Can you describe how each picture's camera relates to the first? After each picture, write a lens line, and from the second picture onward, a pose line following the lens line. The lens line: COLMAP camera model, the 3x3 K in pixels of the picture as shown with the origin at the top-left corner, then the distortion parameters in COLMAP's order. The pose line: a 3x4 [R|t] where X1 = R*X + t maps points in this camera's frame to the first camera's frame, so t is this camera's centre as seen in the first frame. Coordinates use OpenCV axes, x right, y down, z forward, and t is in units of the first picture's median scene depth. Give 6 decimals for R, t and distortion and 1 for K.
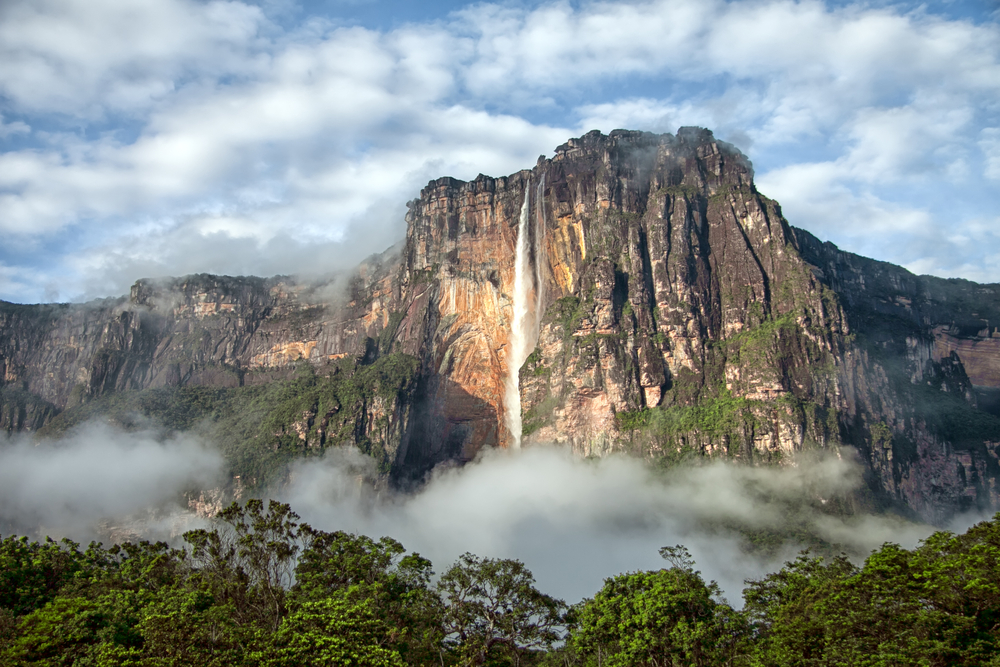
lens RADIAL K [[1353.0, 0, 502.3], [0, 1353.0, 347.0], [0, 0, 1]] dist [0.104400, 0.055248]
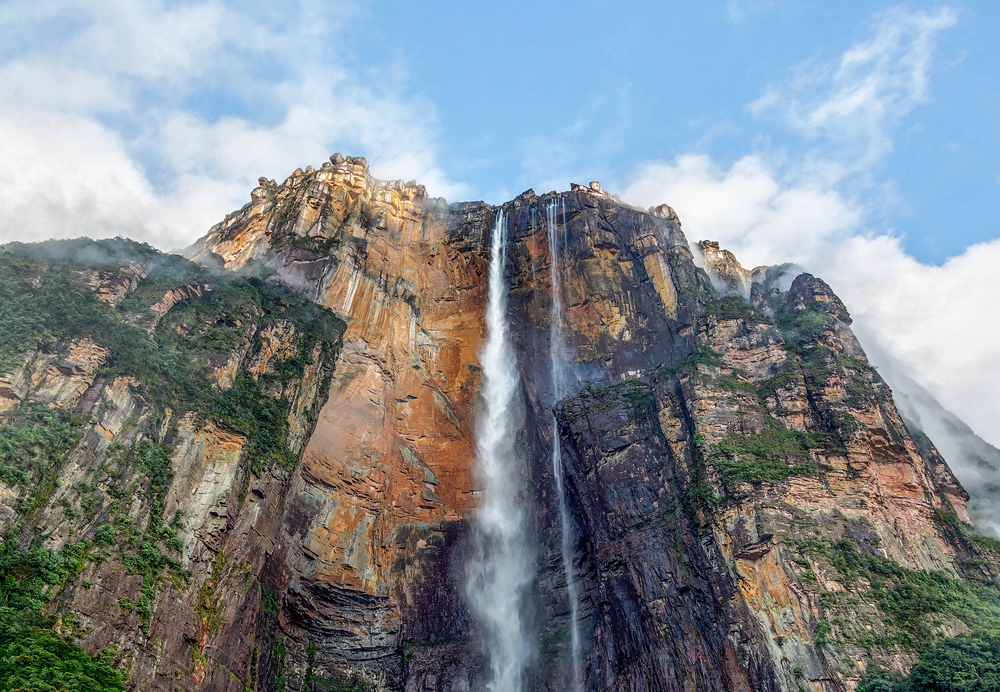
lens RADIAL K [[873.5, 0, 448.2], [0, 873.5, 386.7], [0, 0, 1]] dist [-0.010103, -0.001746]
pose [[0.750759, 0.475683, 0.458351, -0.185608], [-0.272078, 0.854950, -0.441626, 0.179481], [-0.601942, 0.206848, 0.771285, 0.801621]]
